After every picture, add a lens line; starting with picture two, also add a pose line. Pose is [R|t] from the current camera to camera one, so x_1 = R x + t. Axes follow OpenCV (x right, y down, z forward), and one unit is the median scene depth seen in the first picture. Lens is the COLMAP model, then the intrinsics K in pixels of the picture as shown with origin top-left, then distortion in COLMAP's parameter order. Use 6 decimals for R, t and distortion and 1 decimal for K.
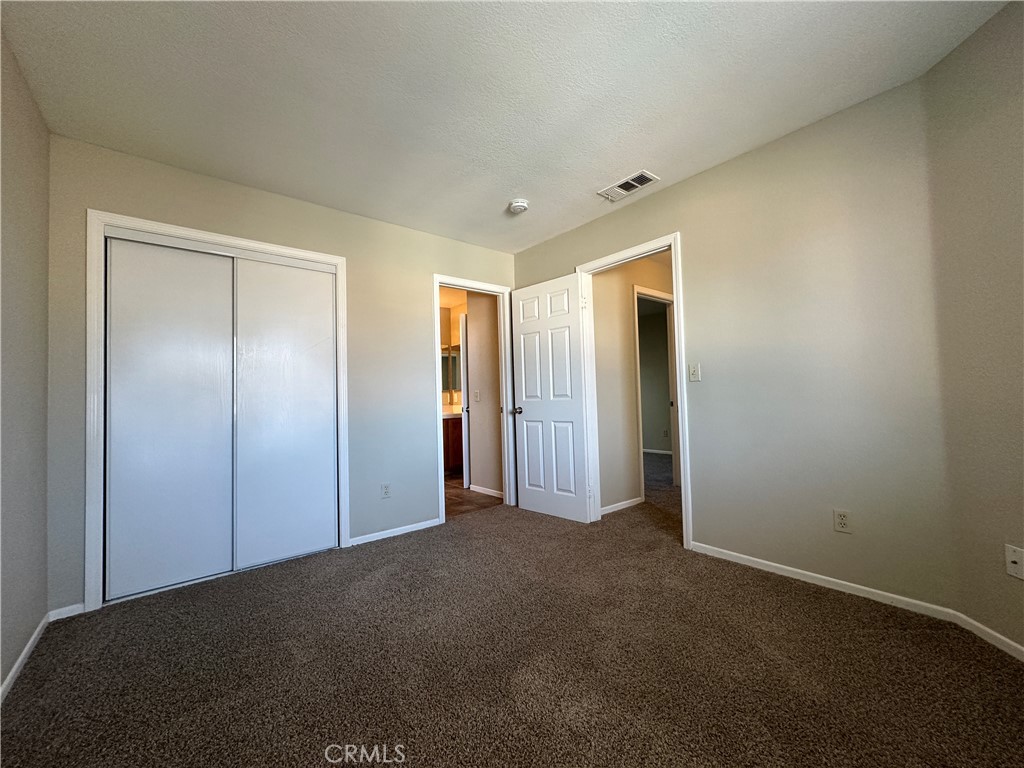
lens RADIAL K [[408.4, 0, 507.4], [0, 408.4, 384.6], [0, 0, 1]] dist [-0.002308, 0.000914]
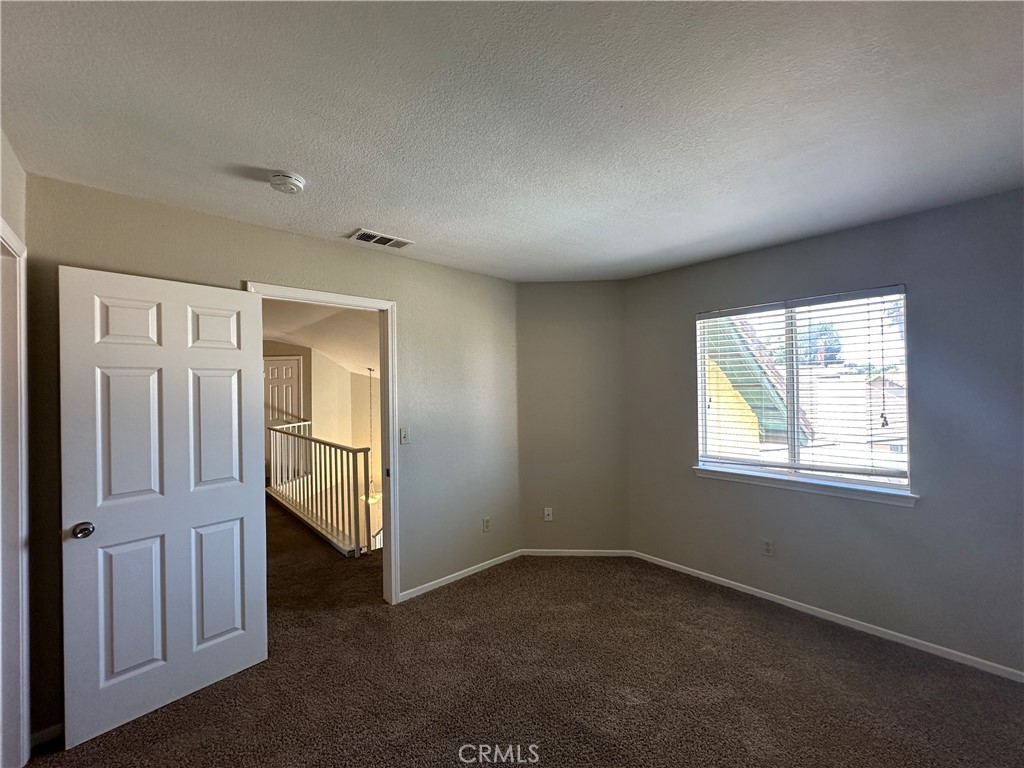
lens RADIAL K [[408.4, 0, 511.0], [0, 408.4, 384.1], [0, 0, 1]] dist [-0.002308, 0.000914]
pose [[-0.046323, 0.043512, 0.997978, -0.580105], [-0.010798, 0.998971, -0.044057, -0.108619], [-0.998868, -0.012817, -0.045806, 0.676122]]
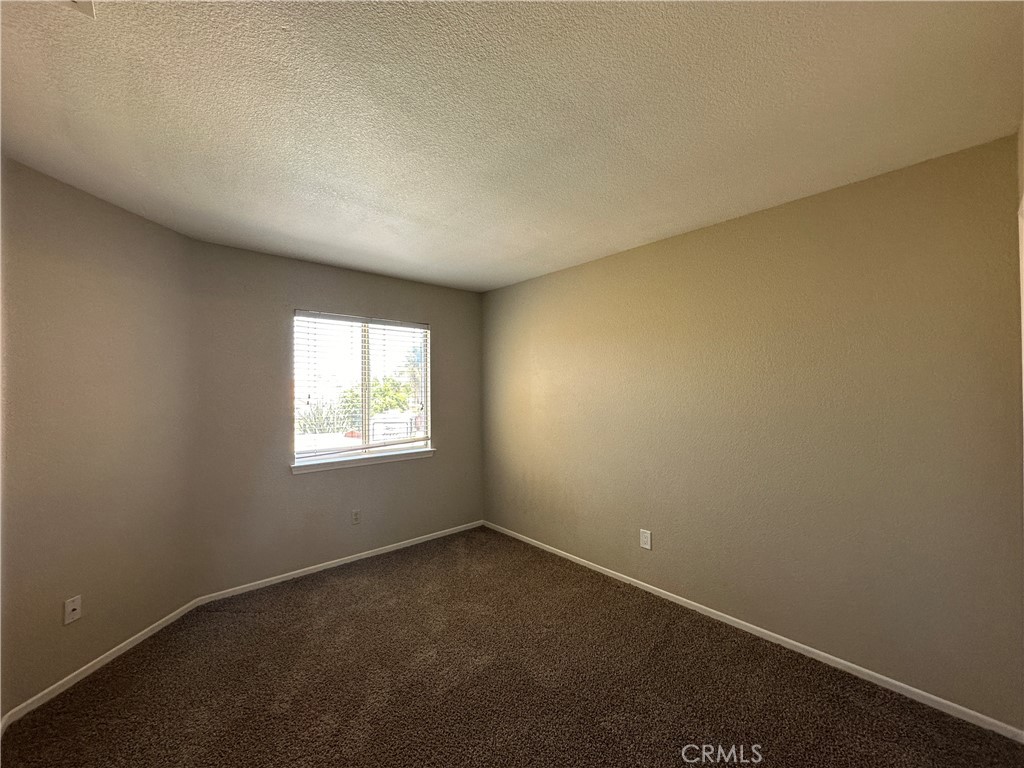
lens RADIAL K [[408.4, 0, 511.6], [0, 408.4, 385.6], [0, 0, 1]] dist [-0.002308, 0.000914]
pose [[-0.998773, 0.036009, -0.034003, -0.062815], [0.037262, 0.998621, -0.036981, -0.087862], [0.032624, -0.038203, -0.998737, 1.197869]]
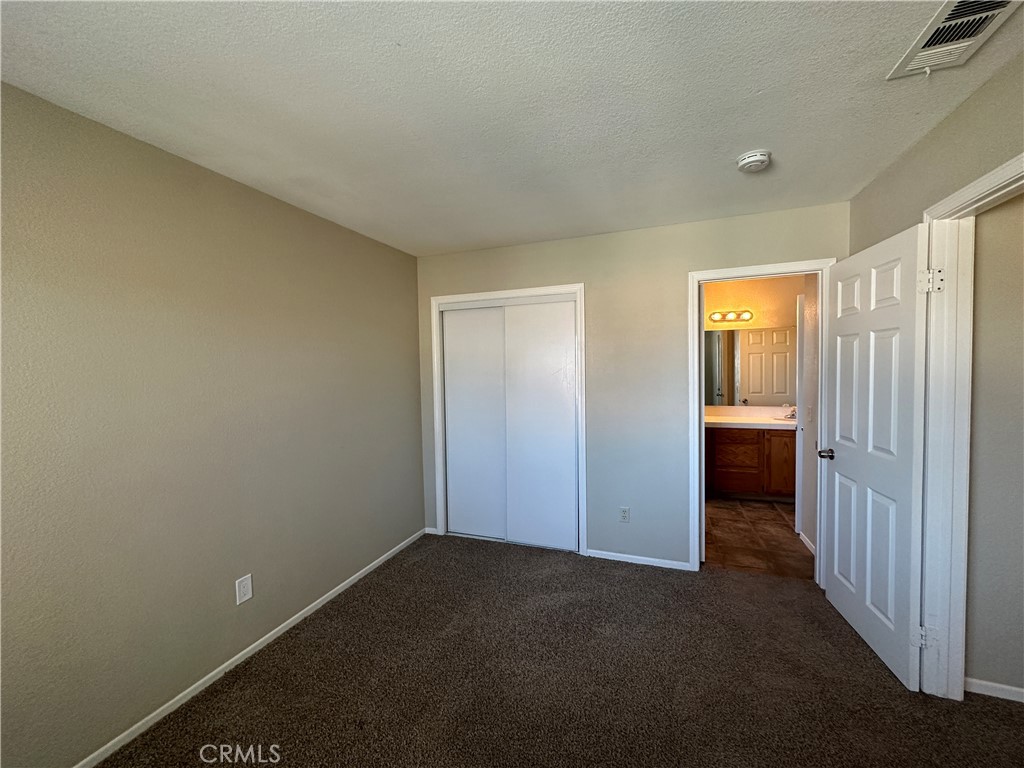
lens RADIAL K [[408.4, 0, 515.3], [0, 408.4, 384.1], [0, 0, 1]] dist [-0.002308, 0.000914]
pose [[0.501278, 0.054400, -0.863575, 0.412979], [0.033267, 0.996072, 0.082057, -0.146190], [0.864647, -0.069862, 0.497499, 0.317908]]
